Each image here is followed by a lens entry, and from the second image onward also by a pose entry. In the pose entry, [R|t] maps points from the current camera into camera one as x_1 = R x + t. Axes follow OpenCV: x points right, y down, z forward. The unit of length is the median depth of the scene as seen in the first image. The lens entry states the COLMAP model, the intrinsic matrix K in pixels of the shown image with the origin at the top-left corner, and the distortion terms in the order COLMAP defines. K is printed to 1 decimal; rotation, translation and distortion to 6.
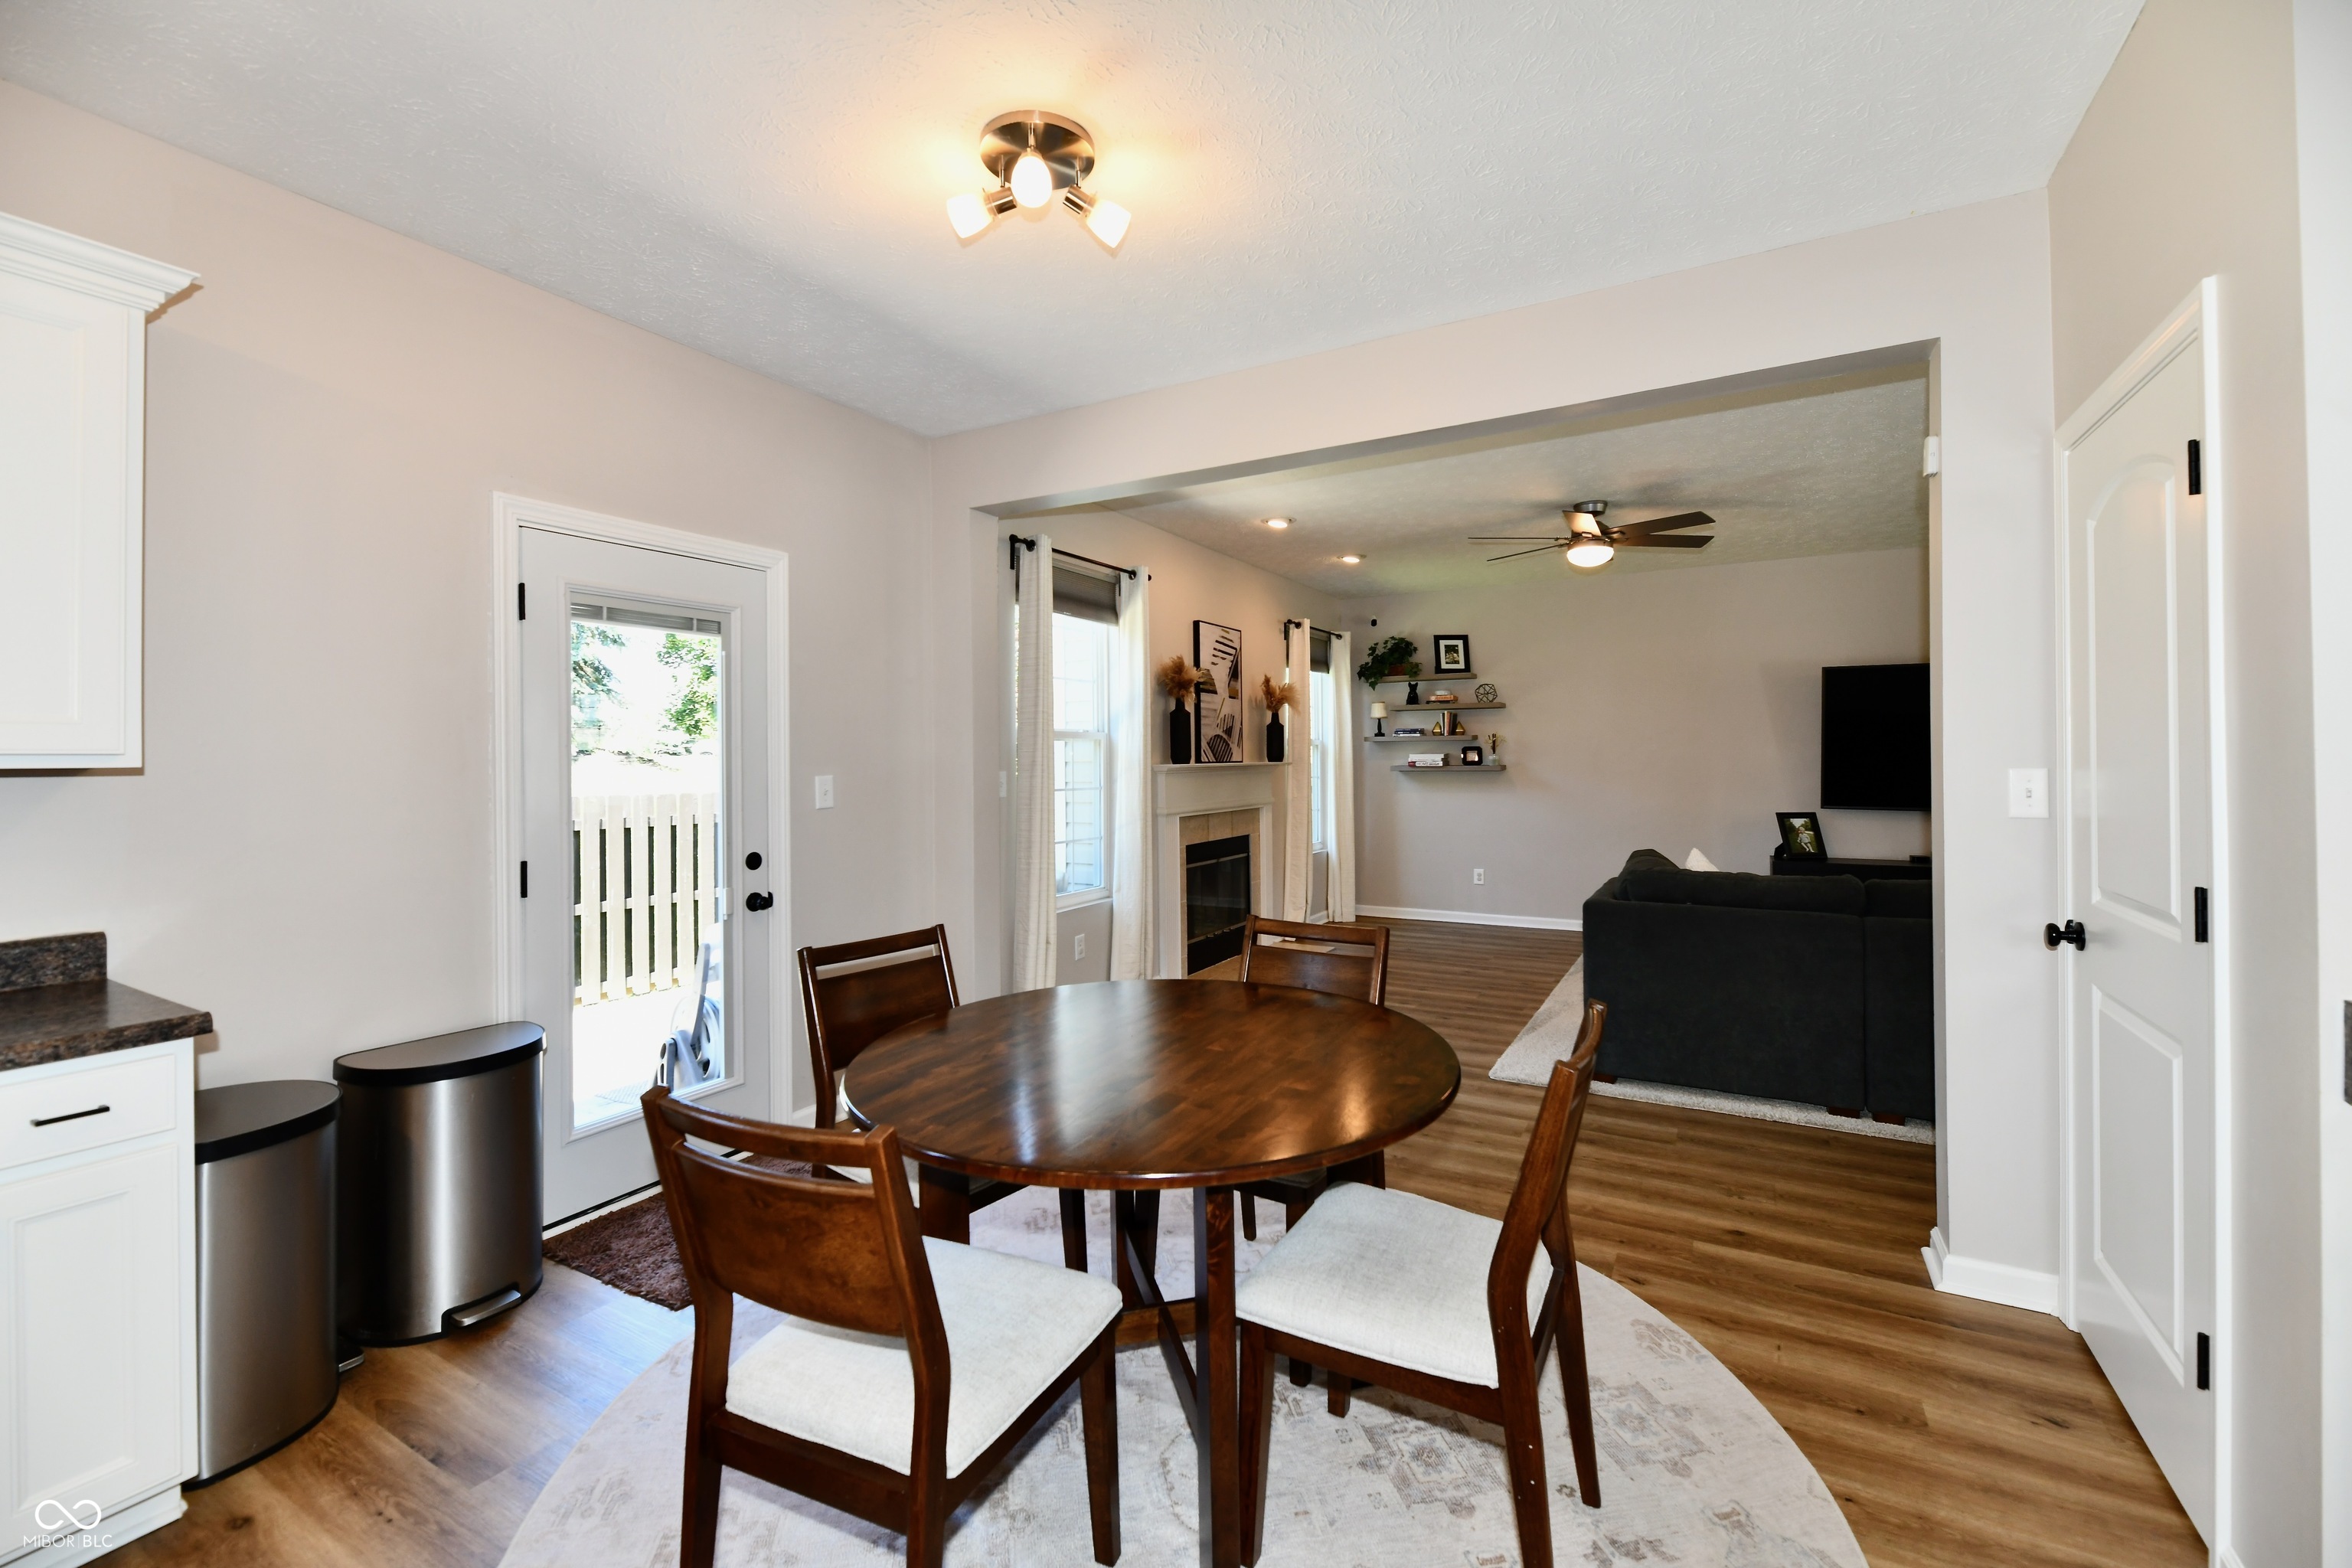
lens RADIAL K [[970.7, 0, 1192.6], [0, 970.7, 752.1], [0, 0, 1]] dist [-0.002111, -0.000527]
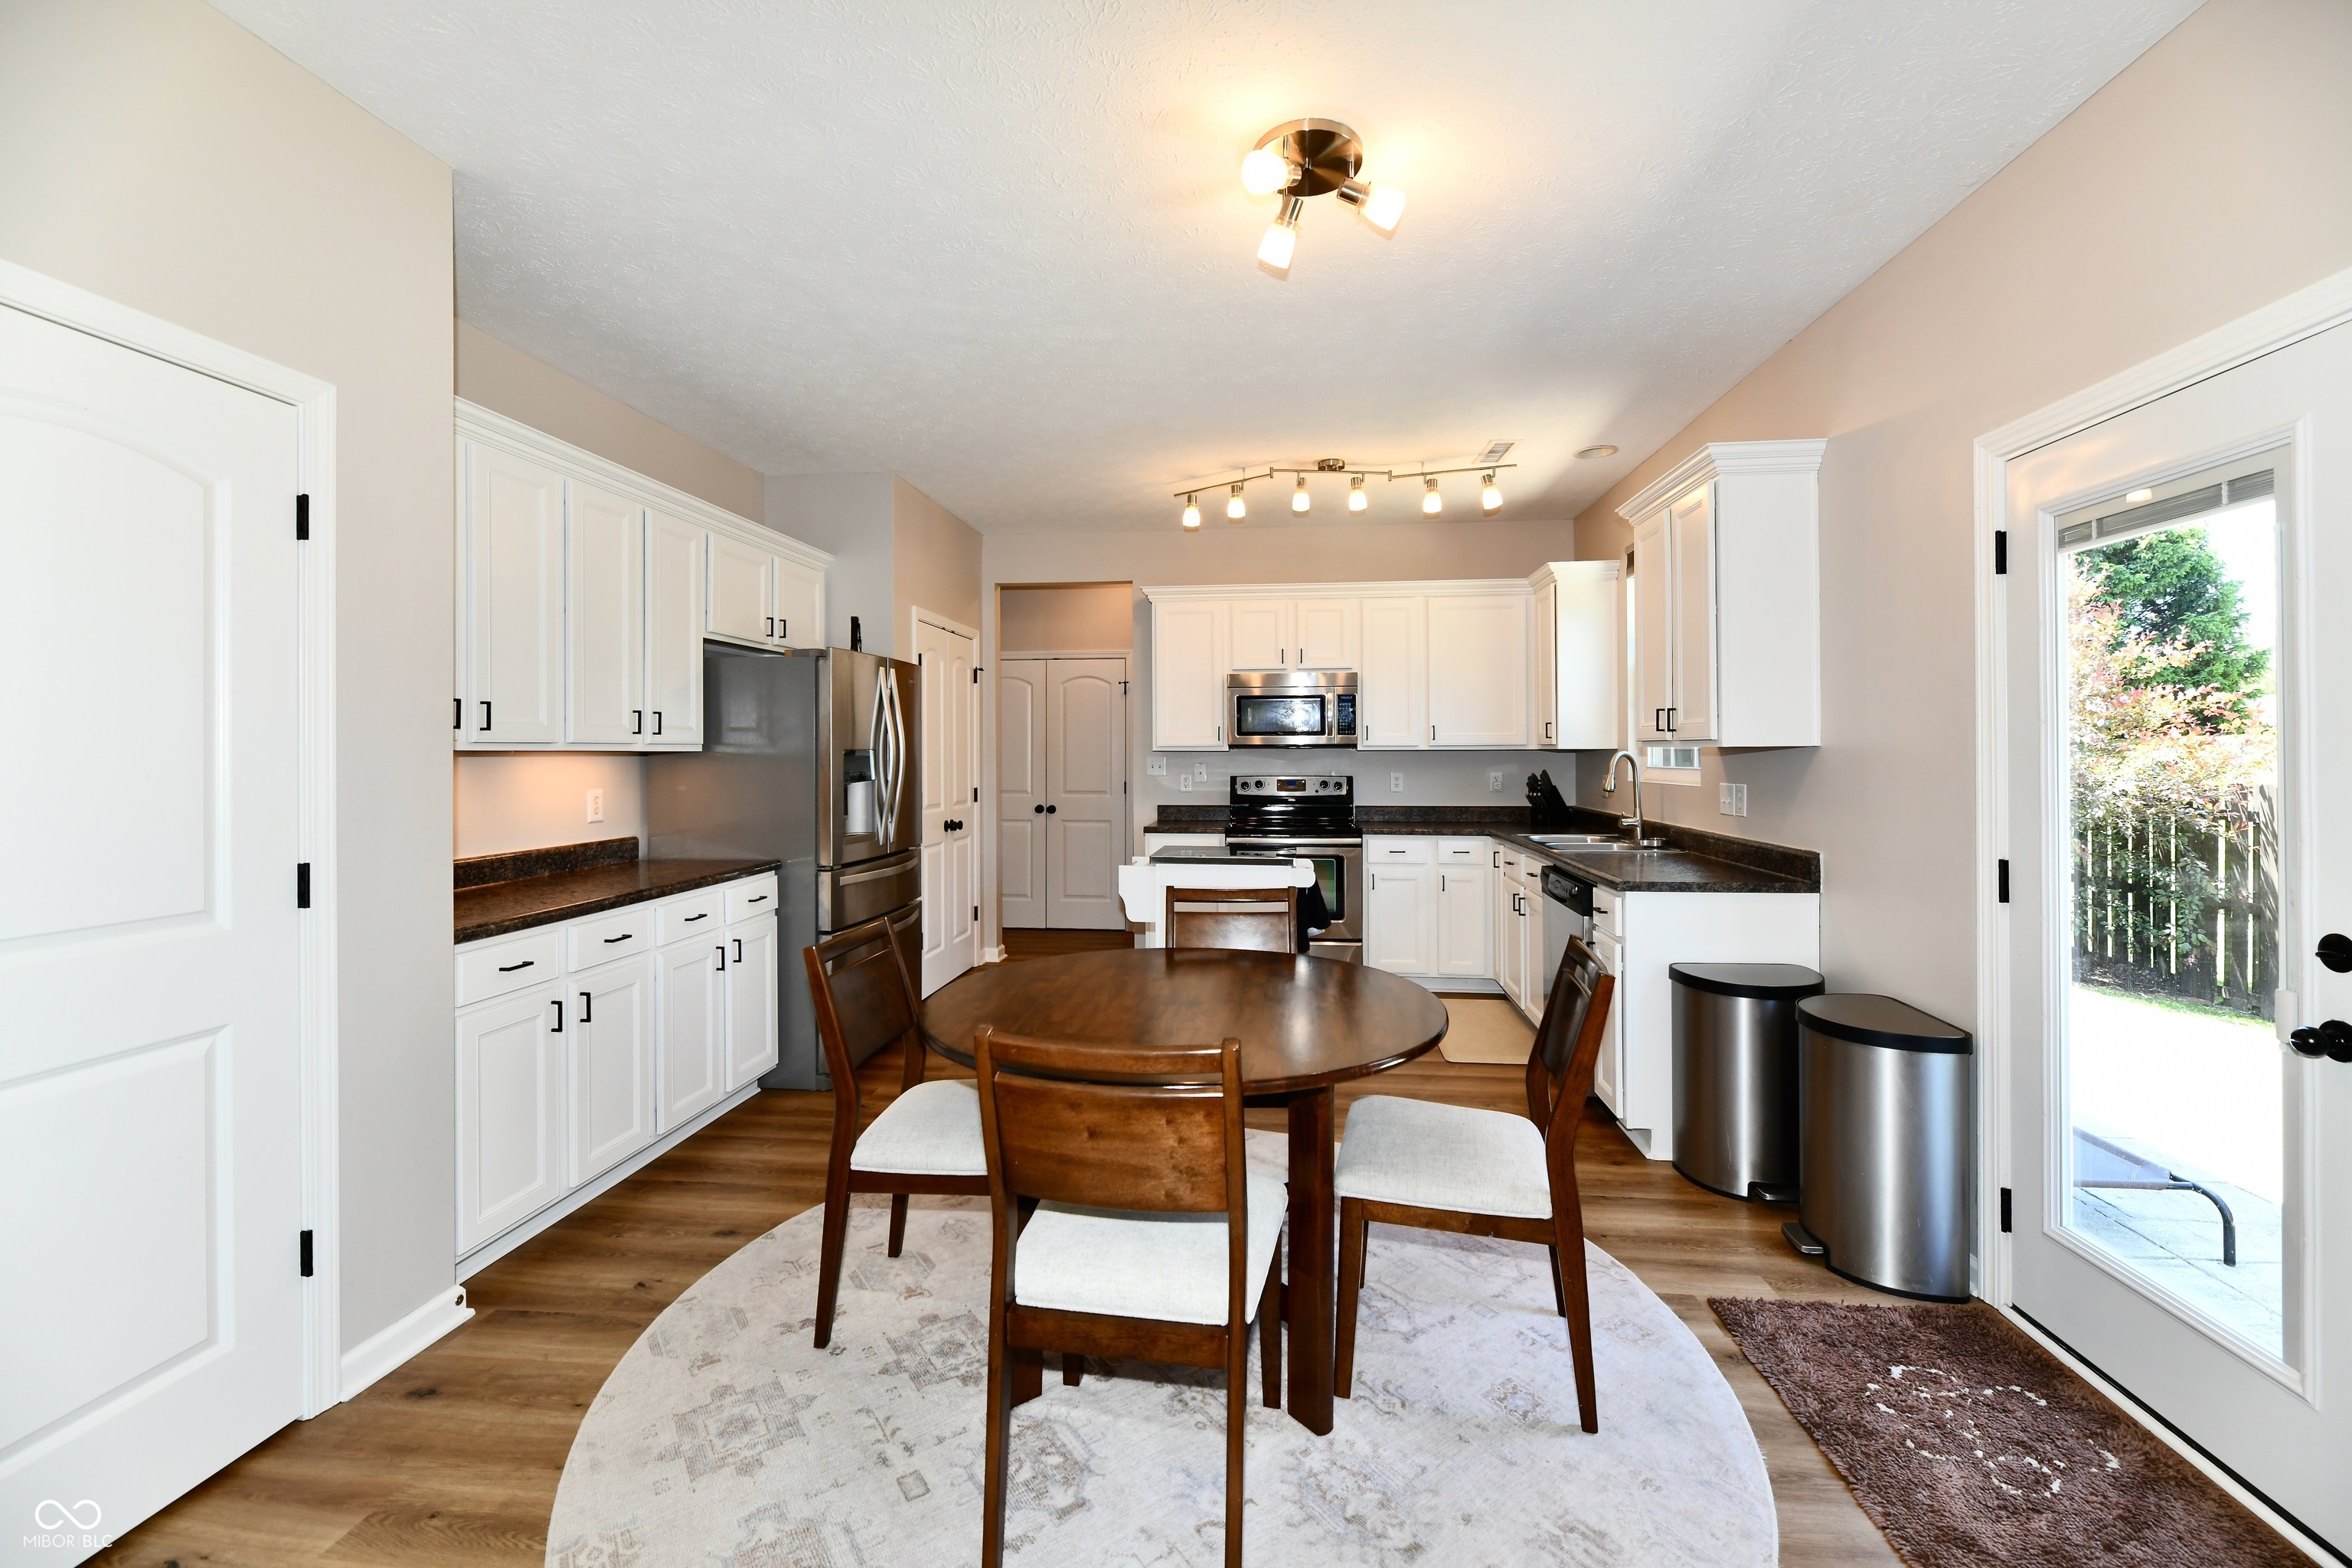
lens RADIAL K [[1000.1, 0, 1177.3], [0, 1000.1, 750.6], [0, 0, 1]] dist [0.000506, 0.000011]
pose [[-0.920992, 0.012187, -0.389390, 0.125510], [0.014595, 0.999888, -0.003225, 0.003597], [0.389308, -0.008654, -0.921067, 0.624113]]
